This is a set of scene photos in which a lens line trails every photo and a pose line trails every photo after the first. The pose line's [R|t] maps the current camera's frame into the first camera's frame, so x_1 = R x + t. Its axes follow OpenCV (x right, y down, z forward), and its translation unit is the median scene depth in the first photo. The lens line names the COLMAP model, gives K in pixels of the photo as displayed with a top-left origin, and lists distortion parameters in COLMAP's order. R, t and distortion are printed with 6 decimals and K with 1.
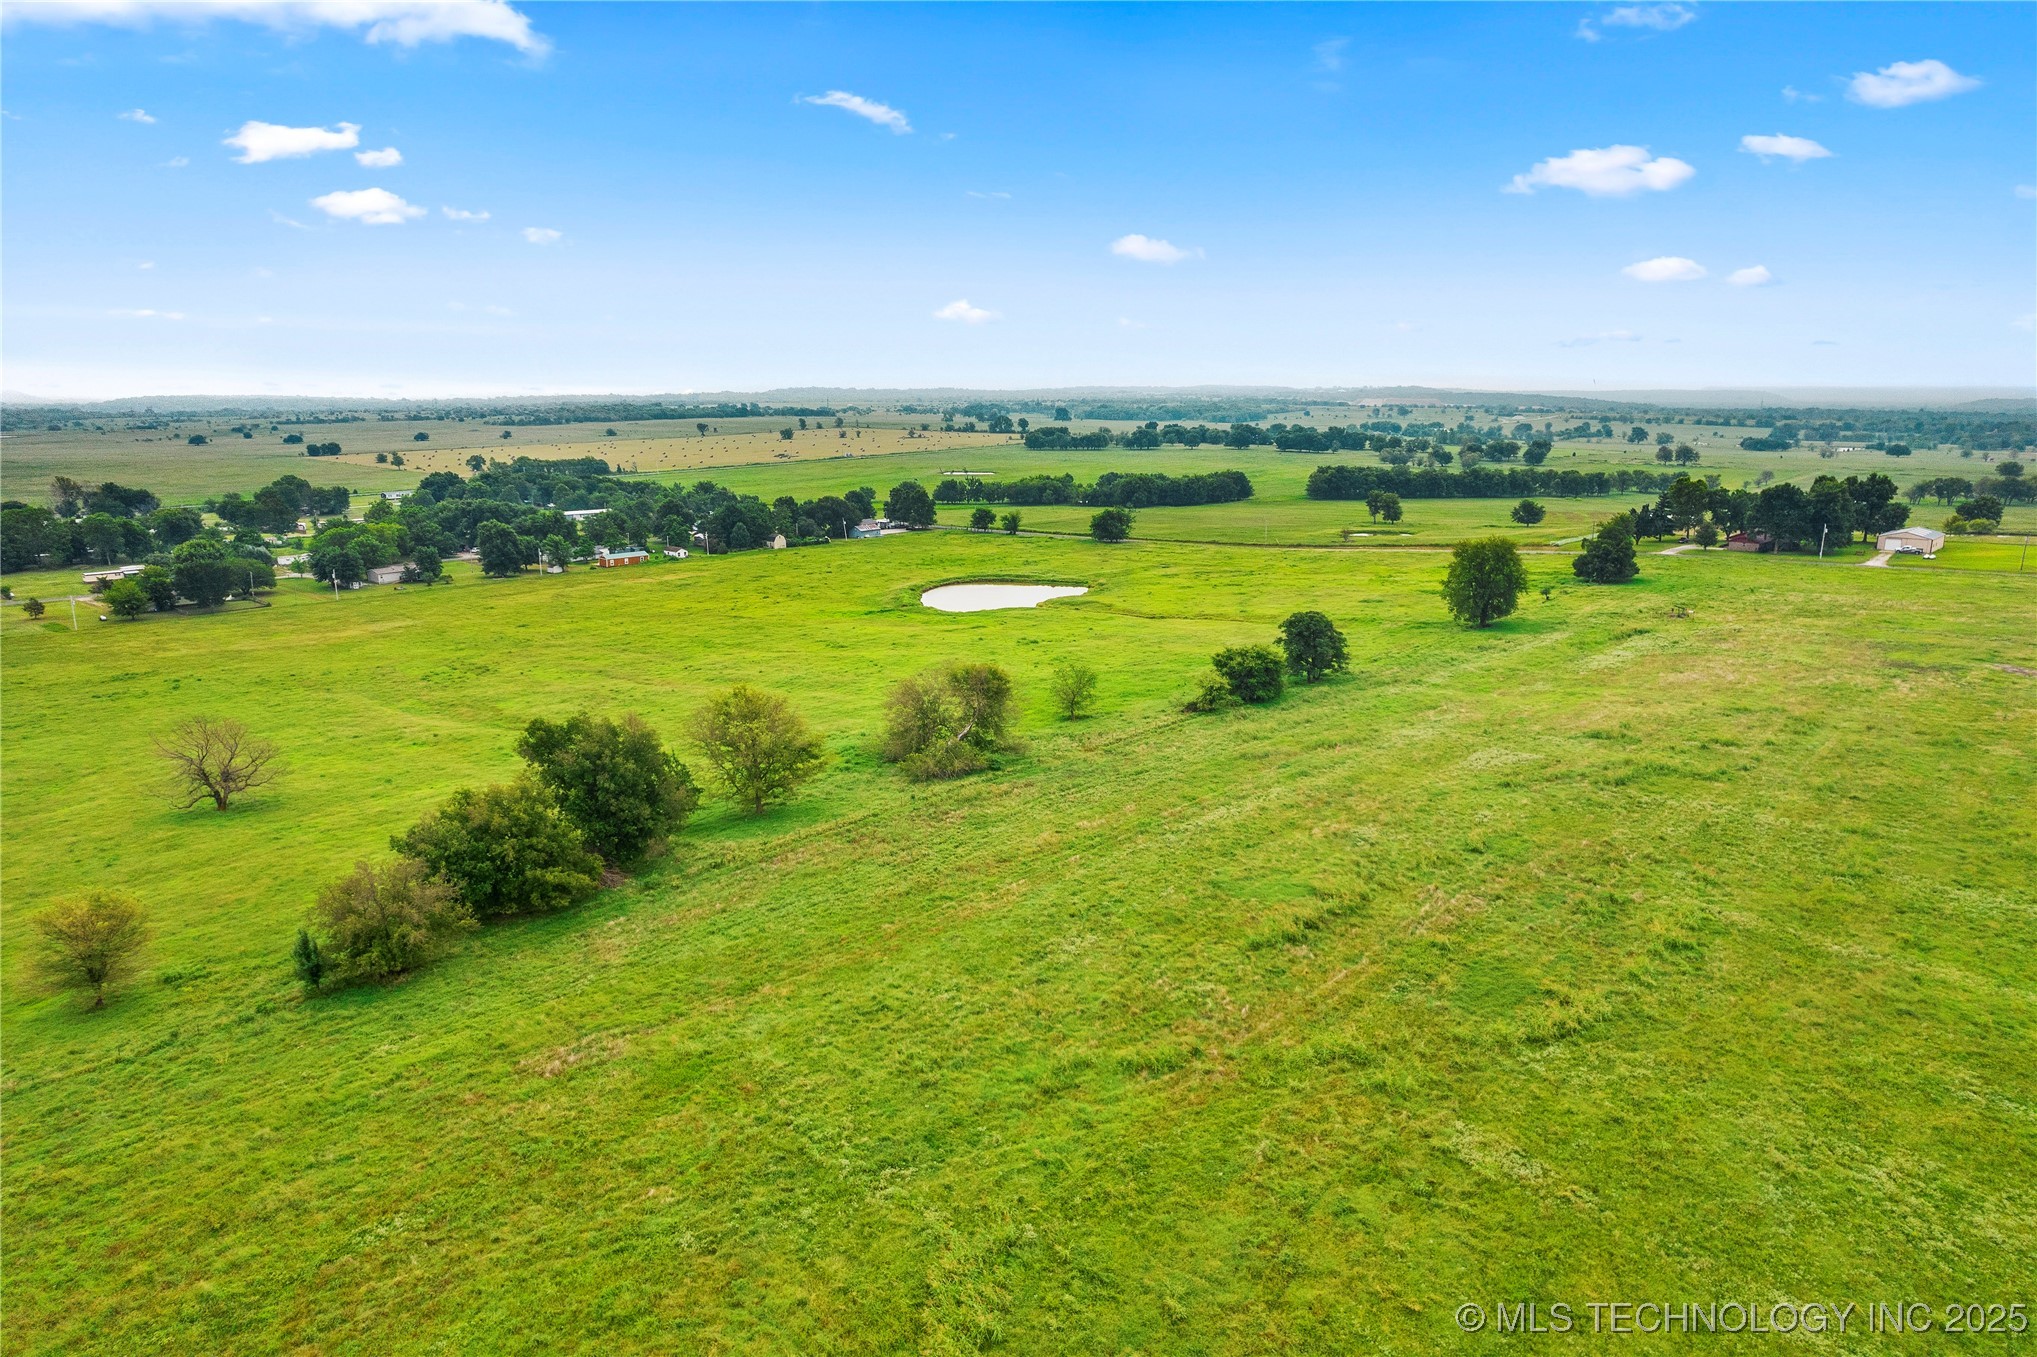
lens RADIAL K [[1297.3, 0, 1031.5], [0, 1297.3, 677.9], [0, 0, 1]] dist [-0.071139, 0.061366]
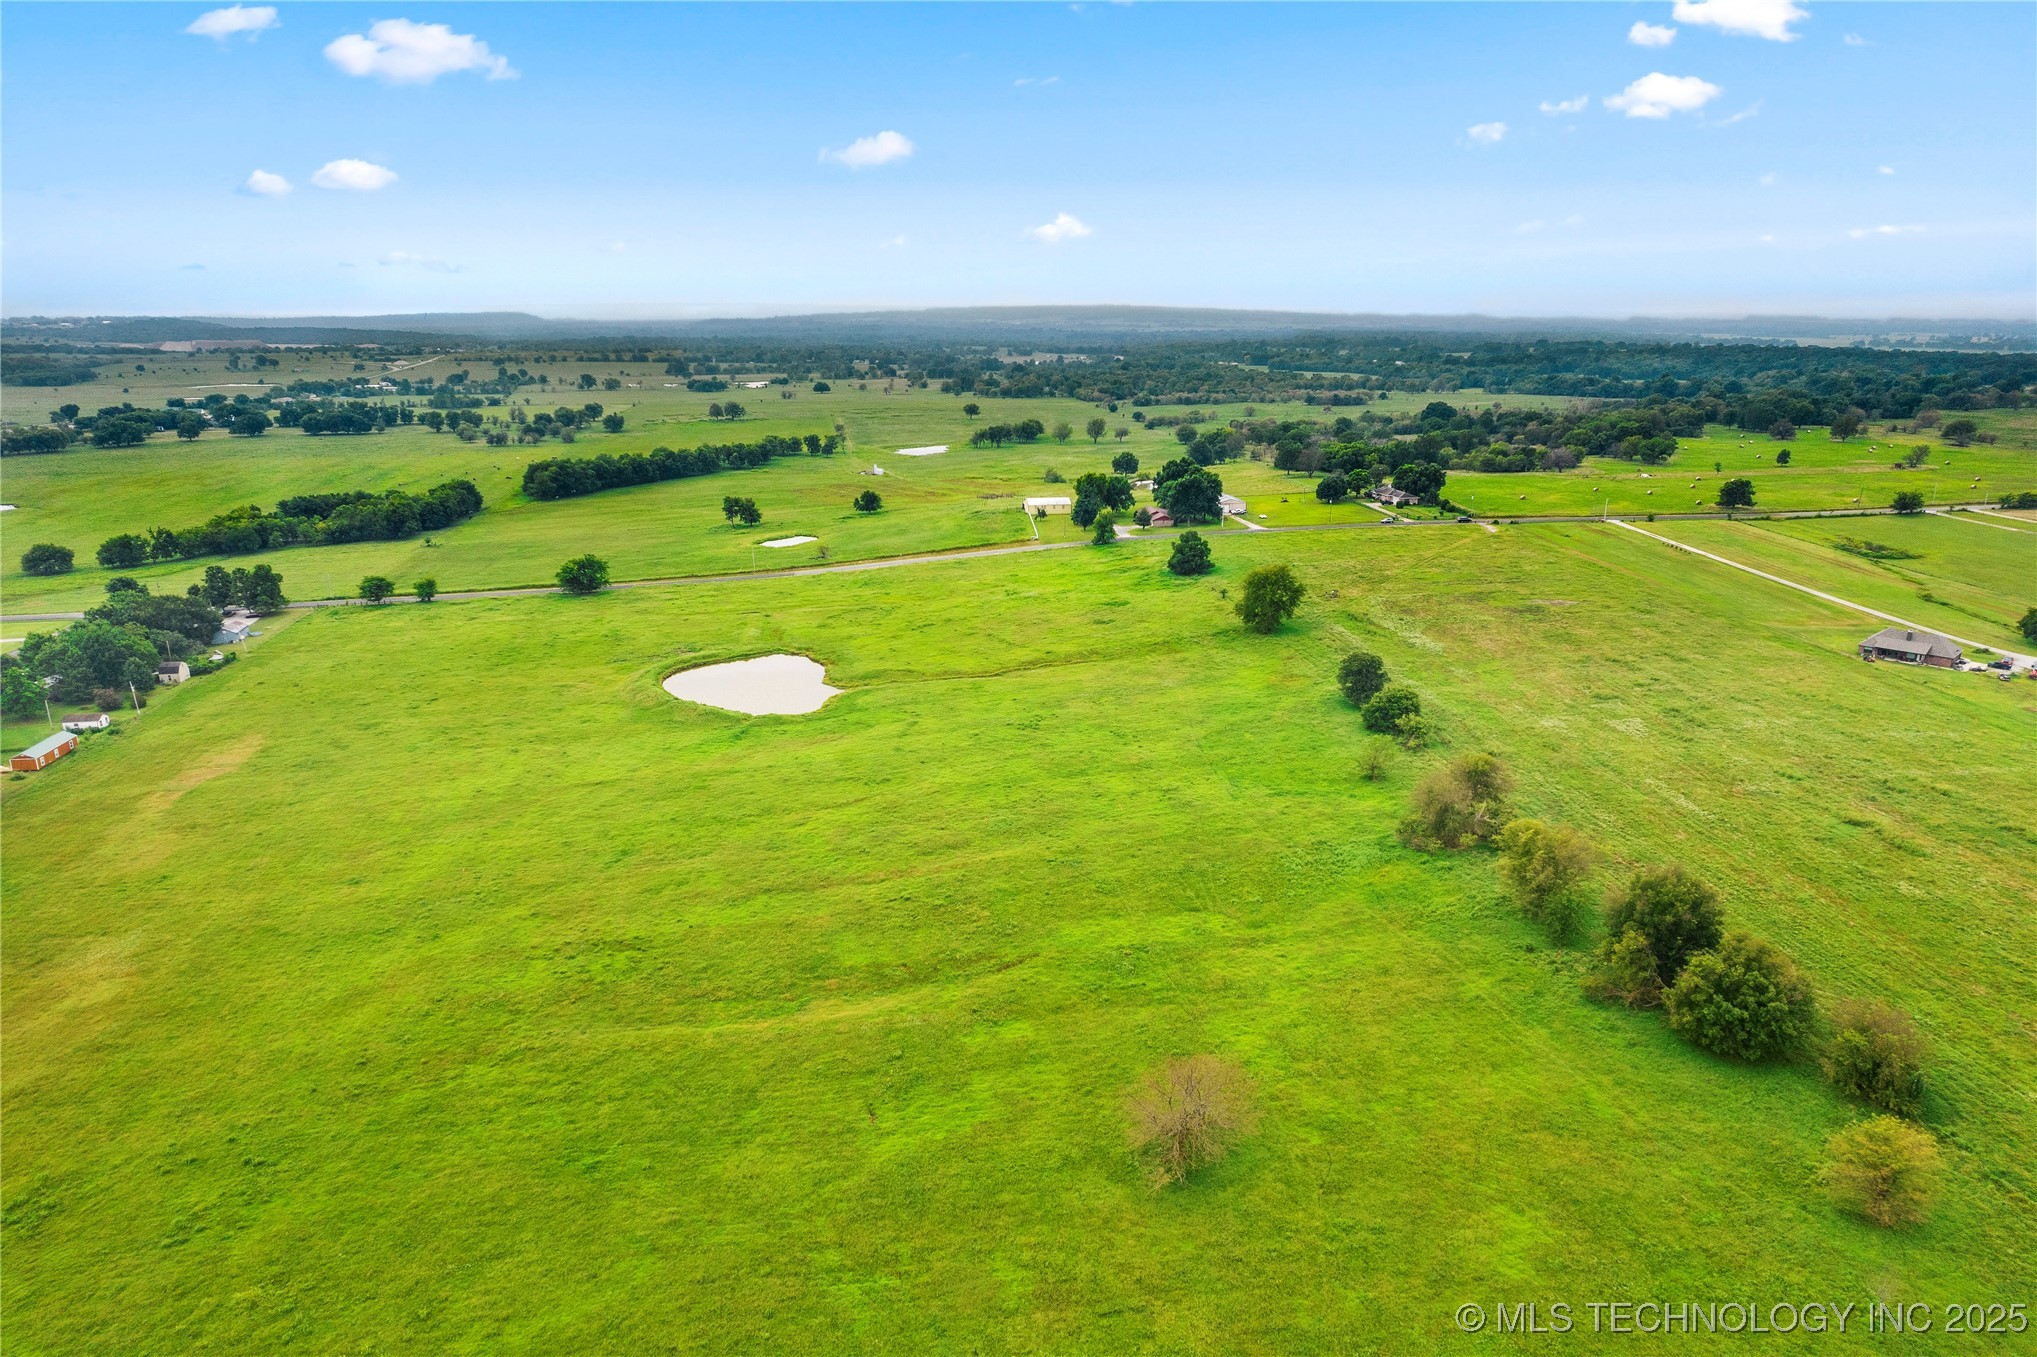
lens RADIAL K [[1297.3, 0, 1031.5], [0, 1297.3, 677.9], [0, 0, 1]] dist [-0.071139, 0.061366]
pose [[0.614444, -0.221943, 0.757099, -1.003658], [0.174300, 0.974092, 0.144096, -0.276024], [-0.769466, 0.043424, 0.637210, 0.405292]]
